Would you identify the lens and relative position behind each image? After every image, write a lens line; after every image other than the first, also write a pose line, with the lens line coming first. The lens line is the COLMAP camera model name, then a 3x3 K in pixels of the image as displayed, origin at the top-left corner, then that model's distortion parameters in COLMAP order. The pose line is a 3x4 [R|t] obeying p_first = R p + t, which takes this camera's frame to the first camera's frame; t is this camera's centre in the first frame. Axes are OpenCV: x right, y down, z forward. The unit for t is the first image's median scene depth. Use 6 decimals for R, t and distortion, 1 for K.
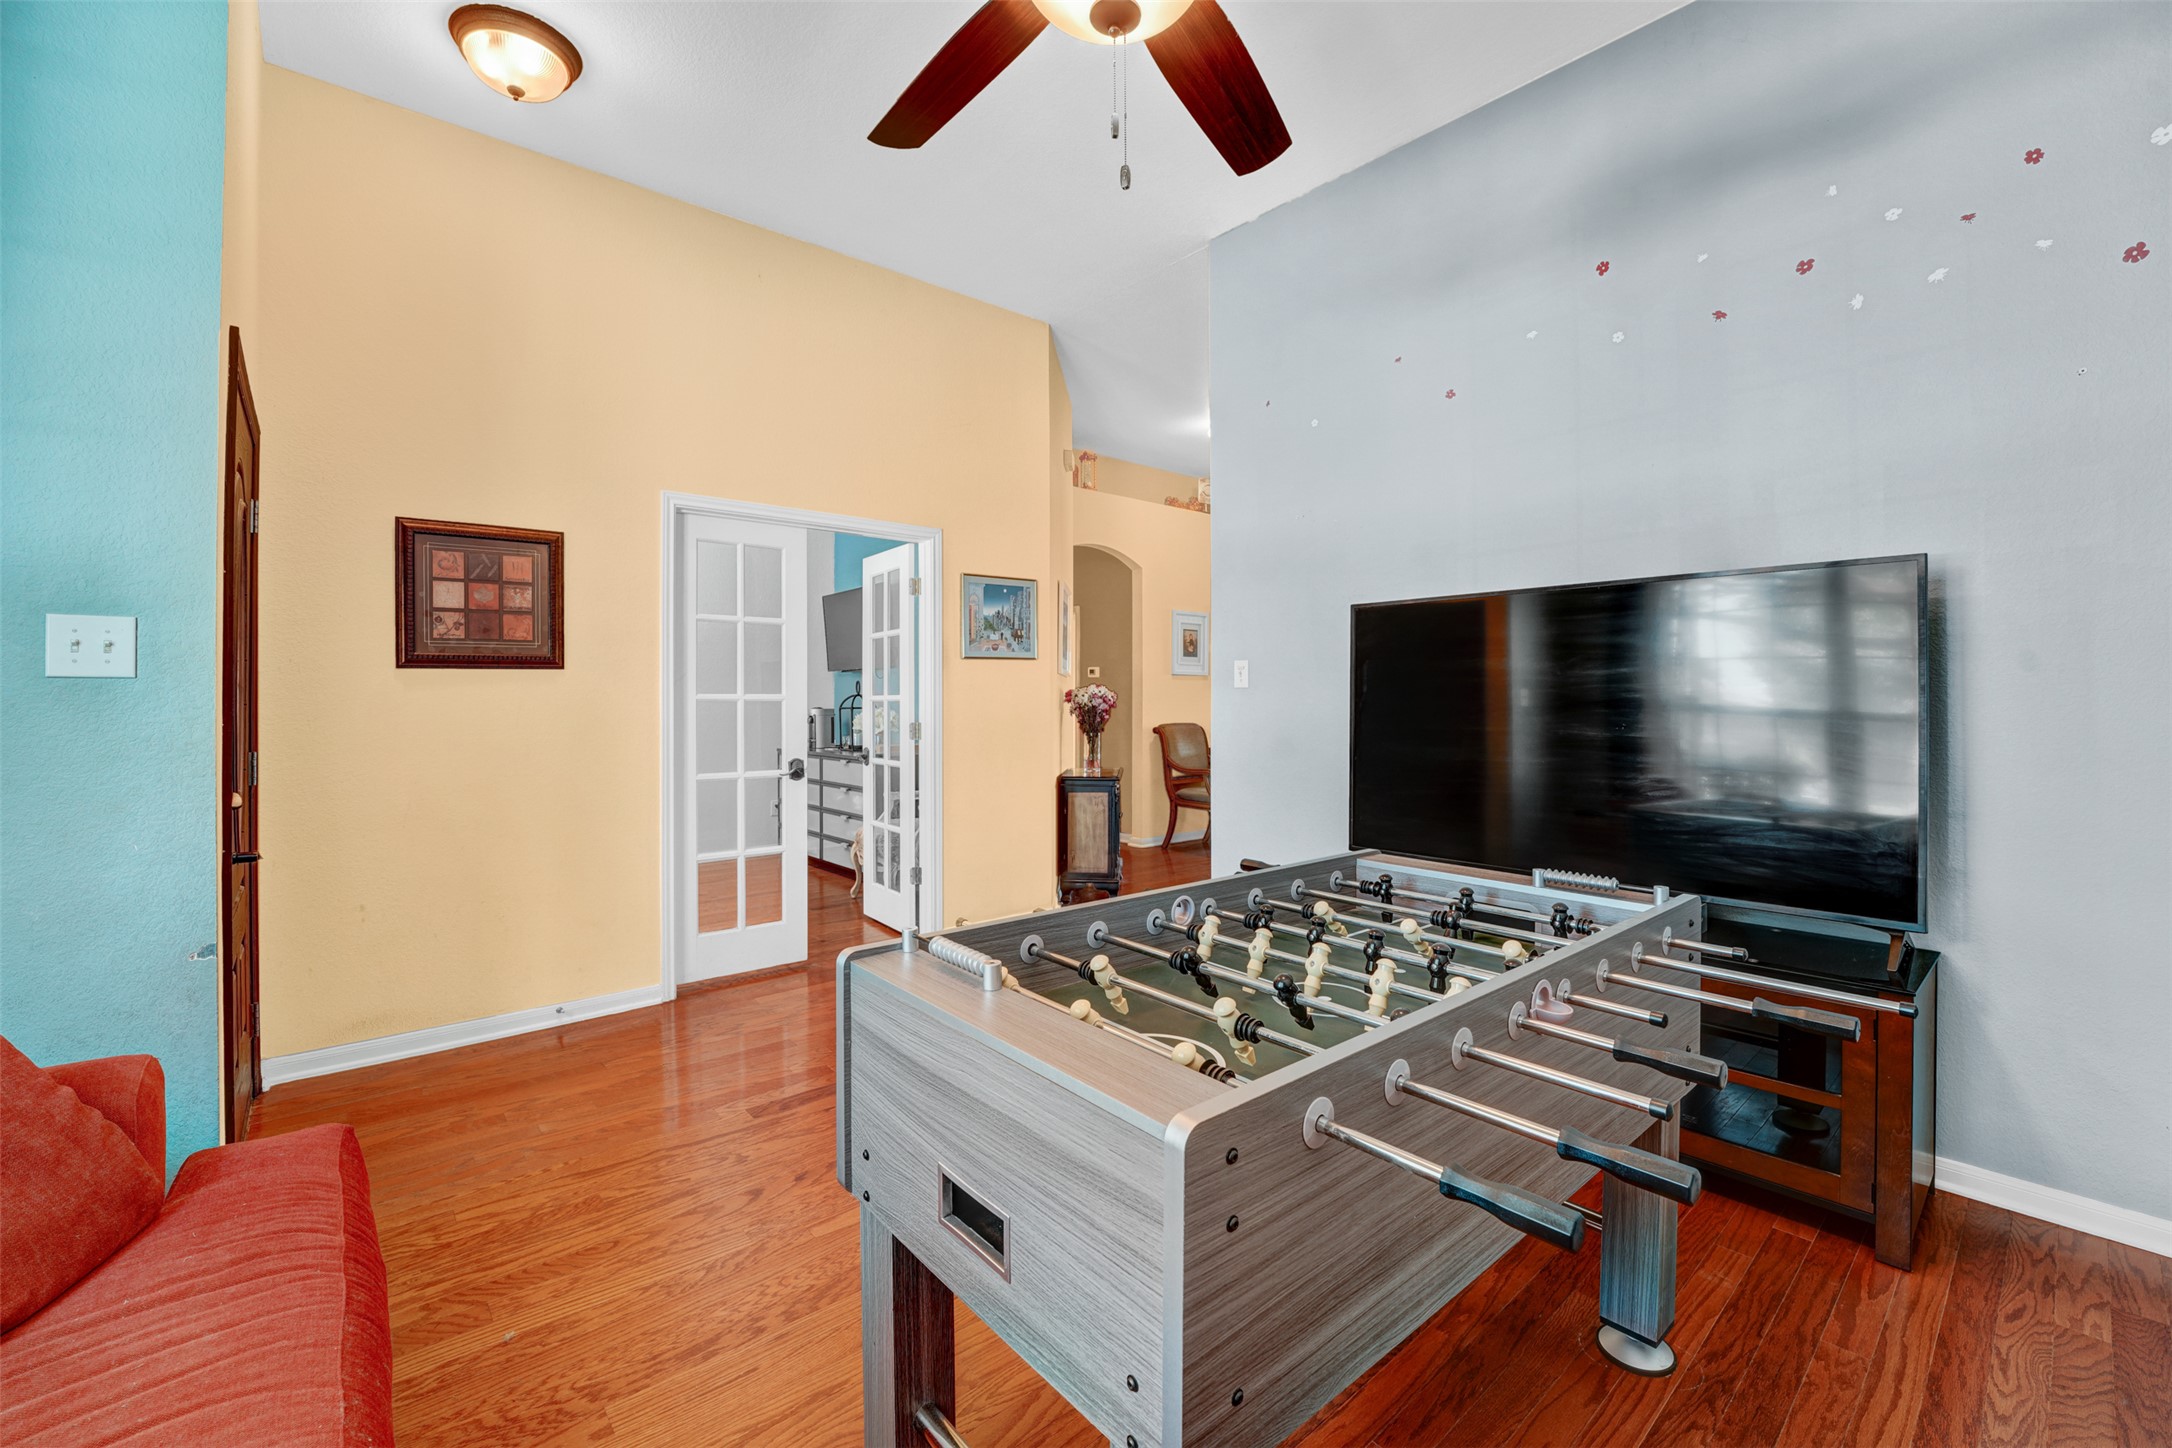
lens RADIAL K [[884.5, 0, 1073.2], [0, 884.5, 729.7], [0, 0, 1]] dist [-0.030498, 0.003190]
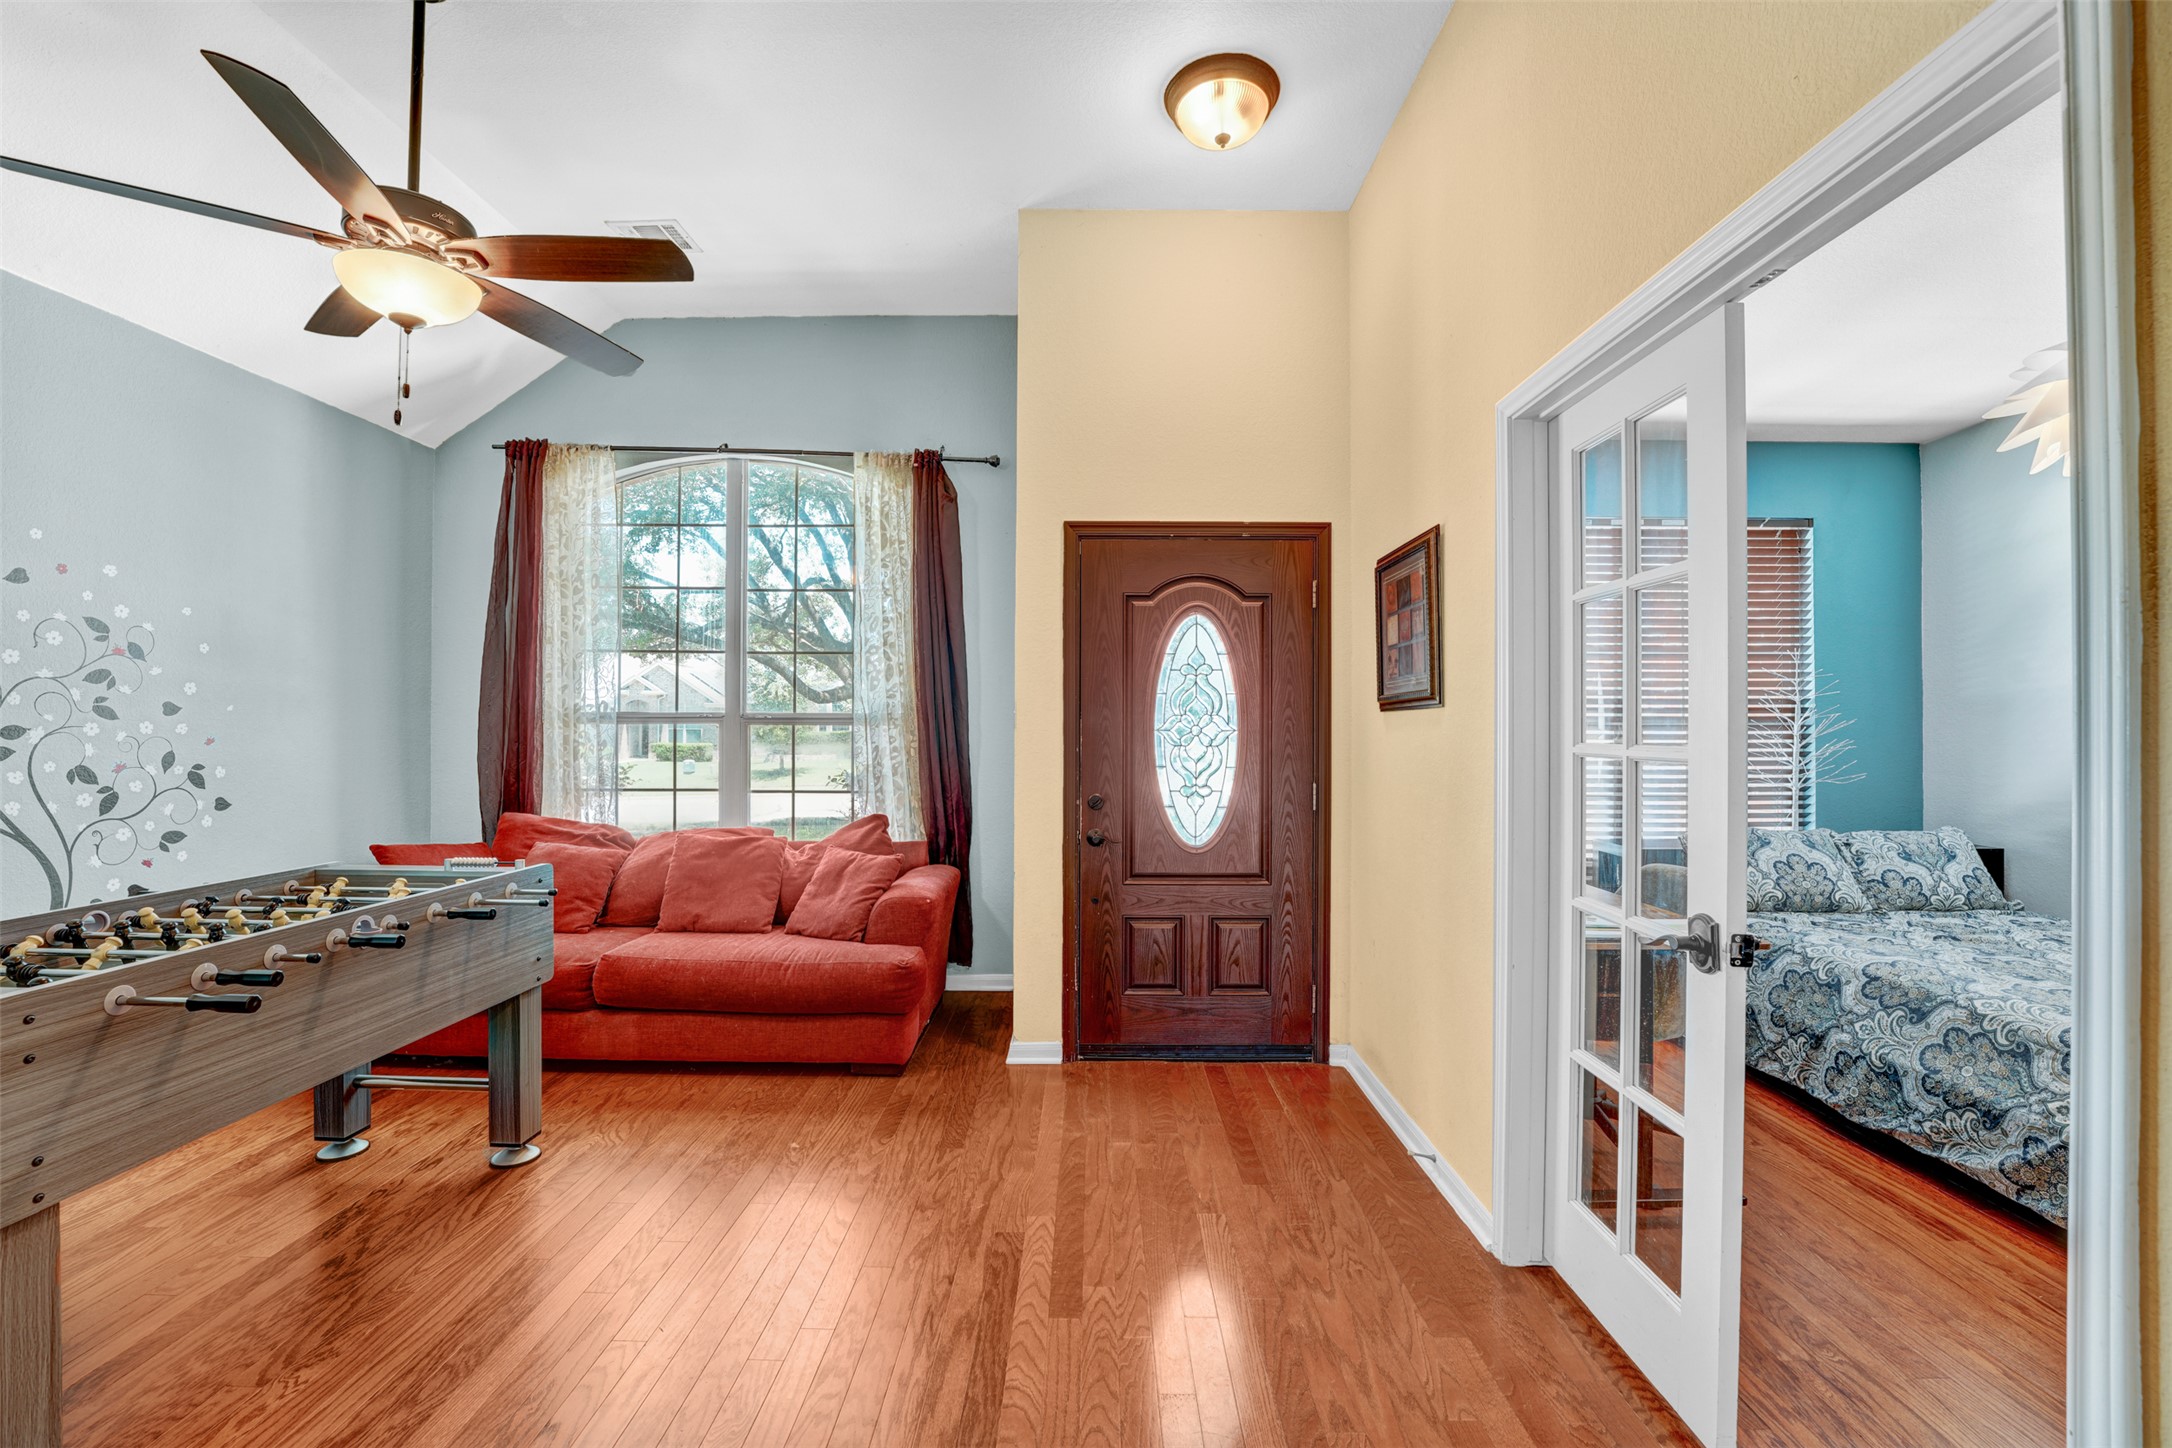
lens RADIAL K [[884.5, 0, 1073.2], [0, 884.5, 729.7], [0, 0, 1]] dist [-0.030498, 0.003190]
pose [[-0.655531, -0.005785, -0.755146, 0.165119], [-0.036435, 0.999048, 0.023975, -0.049125], [0.754289, 0.043230, -0.655118, 1.105327]]
